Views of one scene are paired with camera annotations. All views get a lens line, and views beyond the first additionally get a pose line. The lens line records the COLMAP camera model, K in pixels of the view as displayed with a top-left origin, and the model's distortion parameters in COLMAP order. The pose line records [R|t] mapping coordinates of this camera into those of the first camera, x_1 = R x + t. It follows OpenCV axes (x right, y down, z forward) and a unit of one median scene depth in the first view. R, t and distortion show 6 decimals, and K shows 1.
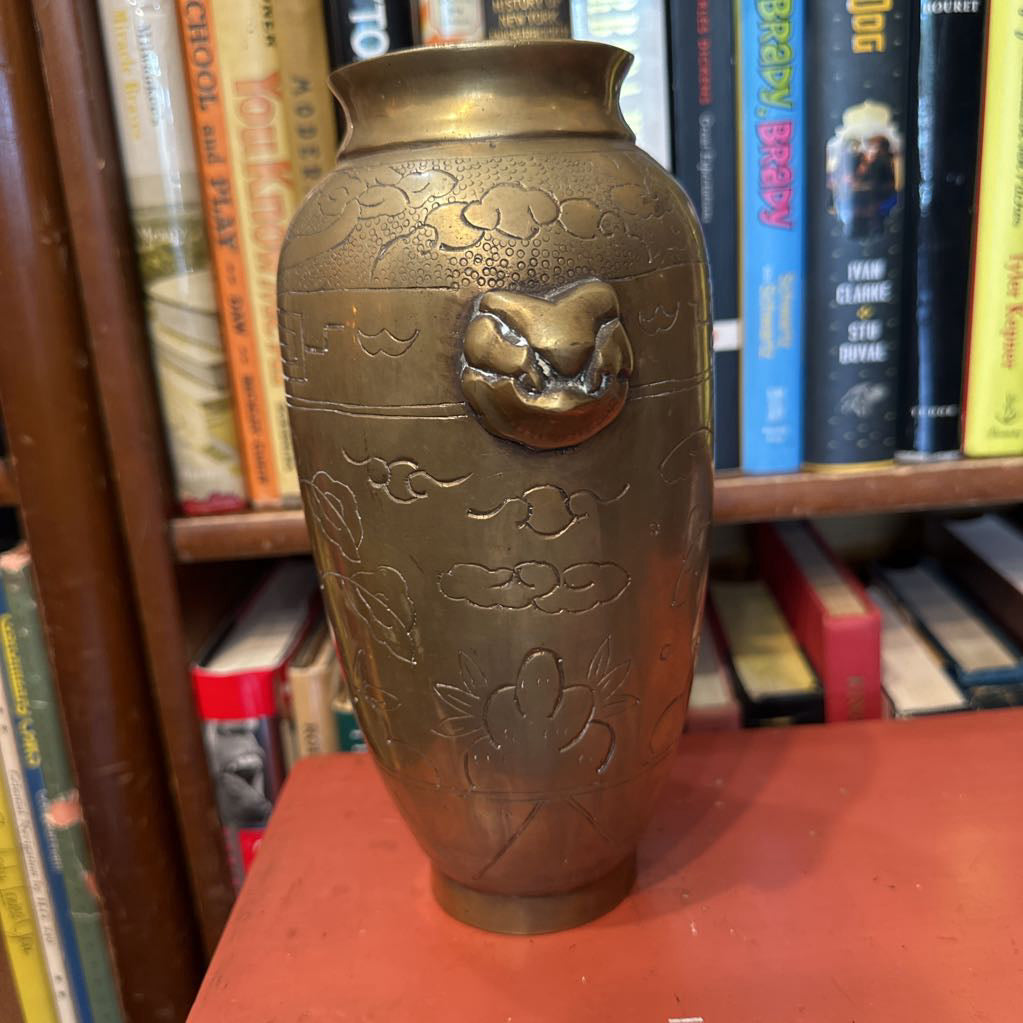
lens RADIAL K [[843.9, 0, 511.5], [0, 843.9, 511.5], [0, 0, 1]] dist [-0.032241, 0.004049]
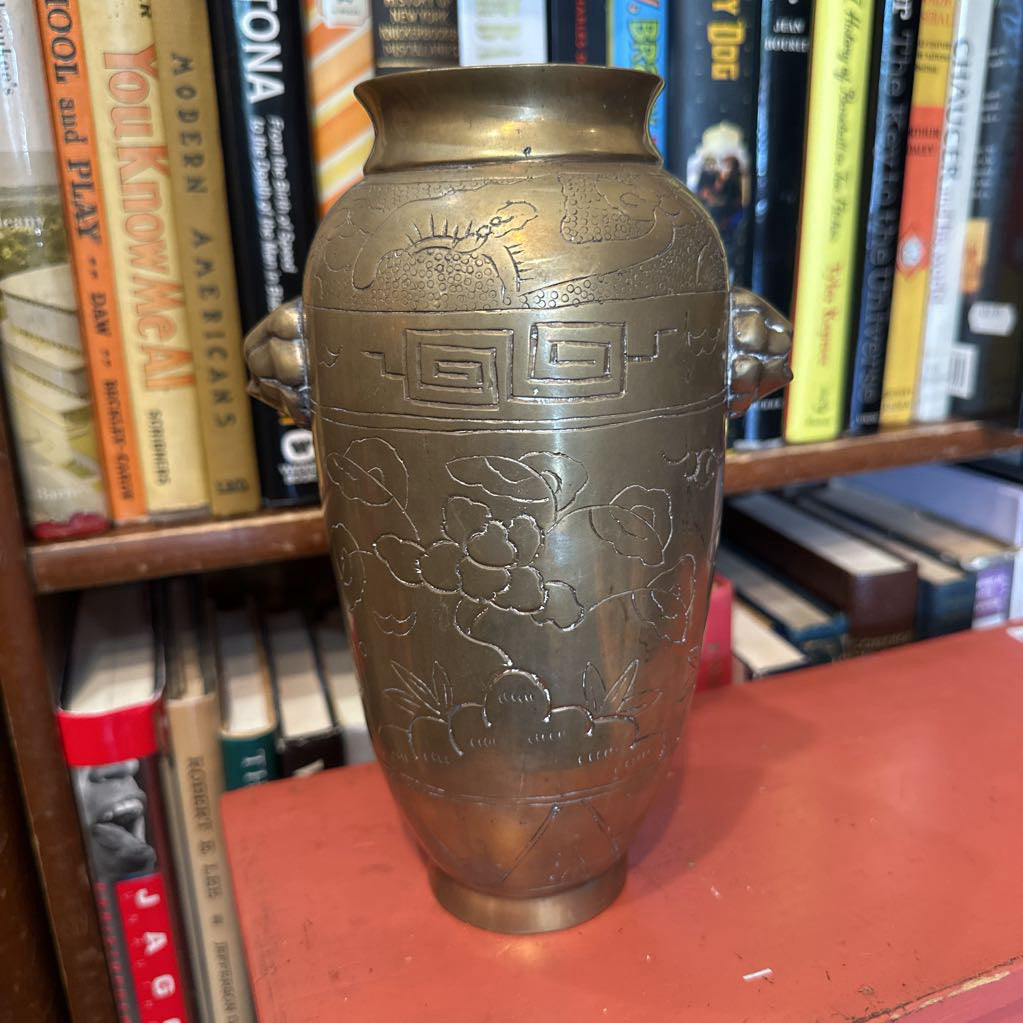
lens RADIAL K [[843.9, 0, 511.5], [0, 843.9, 511.5], [0, 0, 1]] dist [-0.032241, 0.004049]
pose [[0.954965, -0.057847, 0.291025, -0.186219], [0.054066, 0.998316, 0.021023, -0.019509], [-0.291751, -0.004341, 0.956484, 0.020917]]
